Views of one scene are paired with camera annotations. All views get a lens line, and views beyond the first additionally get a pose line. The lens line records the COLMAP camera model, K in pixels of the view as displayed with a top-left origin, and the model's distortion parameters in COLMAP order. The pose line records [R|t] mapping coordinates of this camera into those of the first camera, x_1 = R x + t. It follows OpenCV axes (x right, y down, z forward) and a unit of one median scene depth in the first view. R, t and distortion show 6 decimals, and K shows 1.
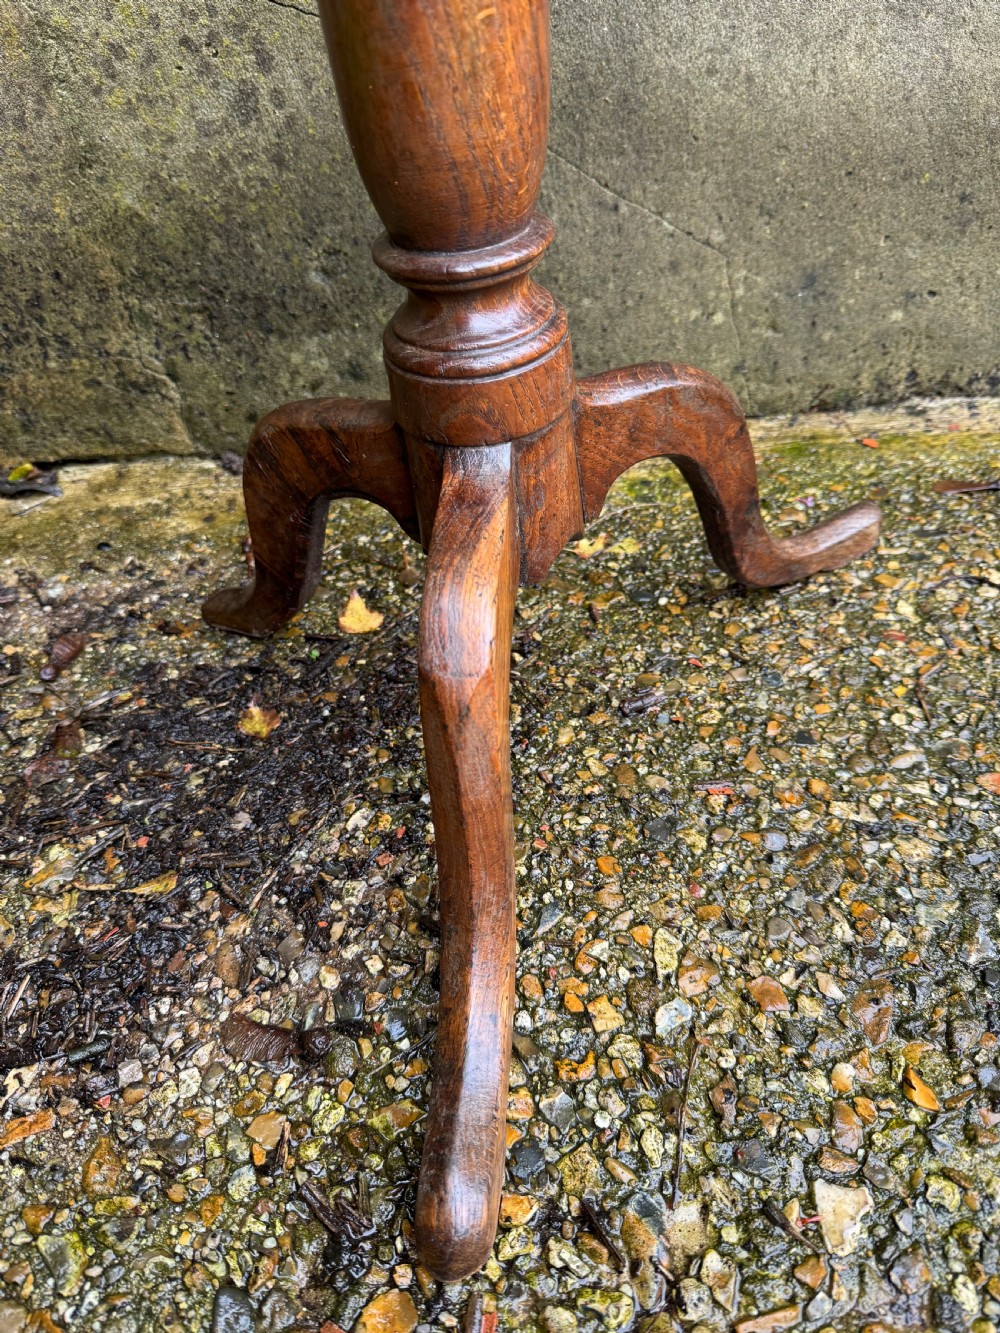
lens RADIAL K [[965.6, 0, 500.0], [0, 965.6, 666.5], [0, 0, 1]] dist [0.005872, -0.031810]
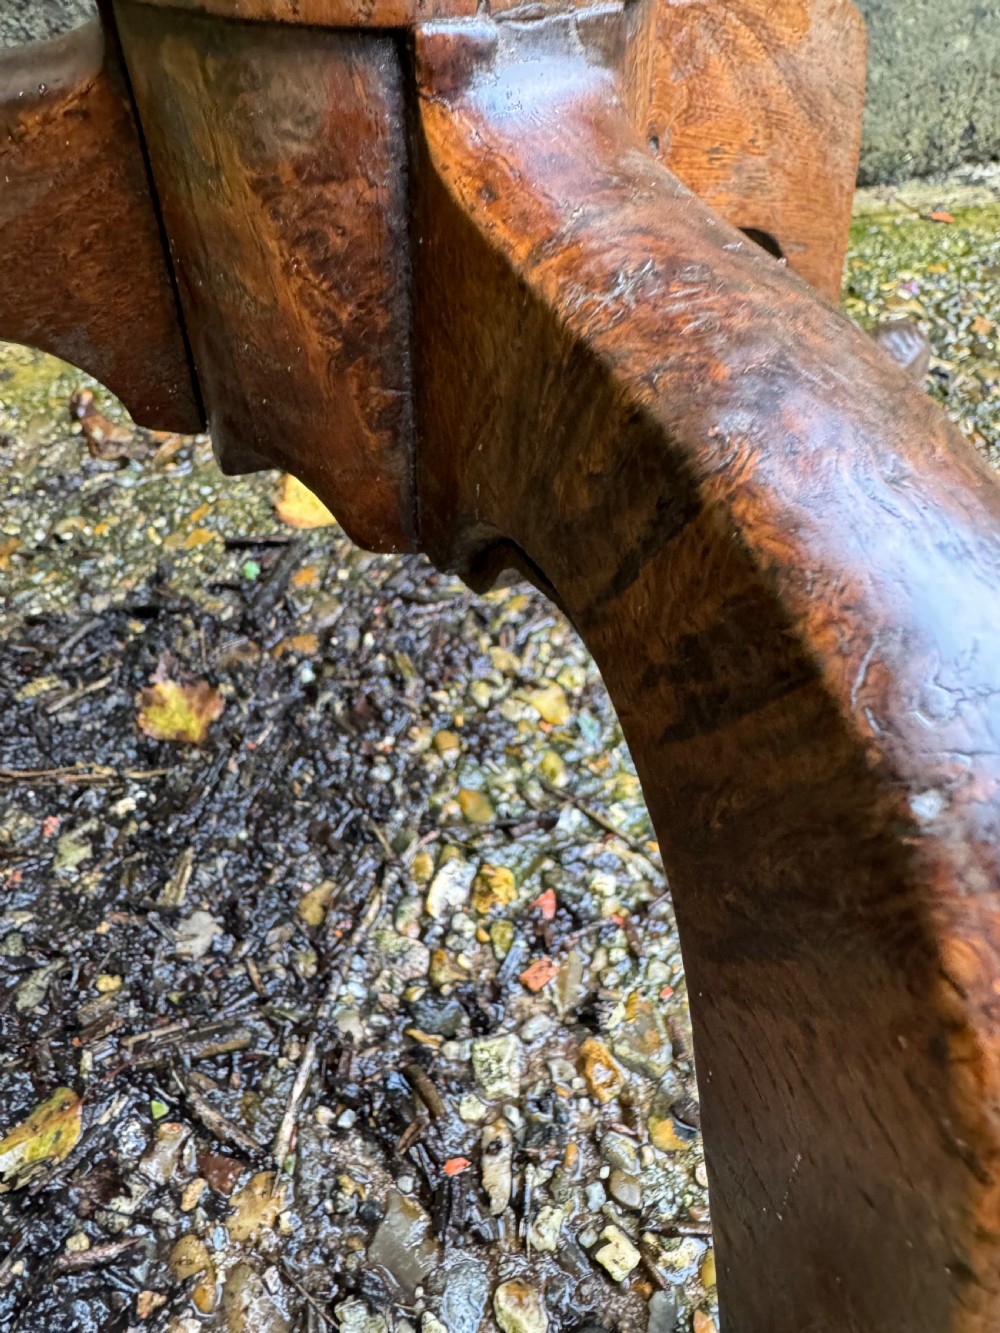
lens RADIAL K [[962.6, 0, 502.0], [0, 962.6, 666.4], [0, 0, 1]] dist [0.003029, -0.020364]
pose [[0.976959, -0.123813, 0.173841, -0.201210], [0.109468, 0.989921, 0.089848, 0.008989], [-0.183214, -0.068748, 0.980666, 0.562477]]
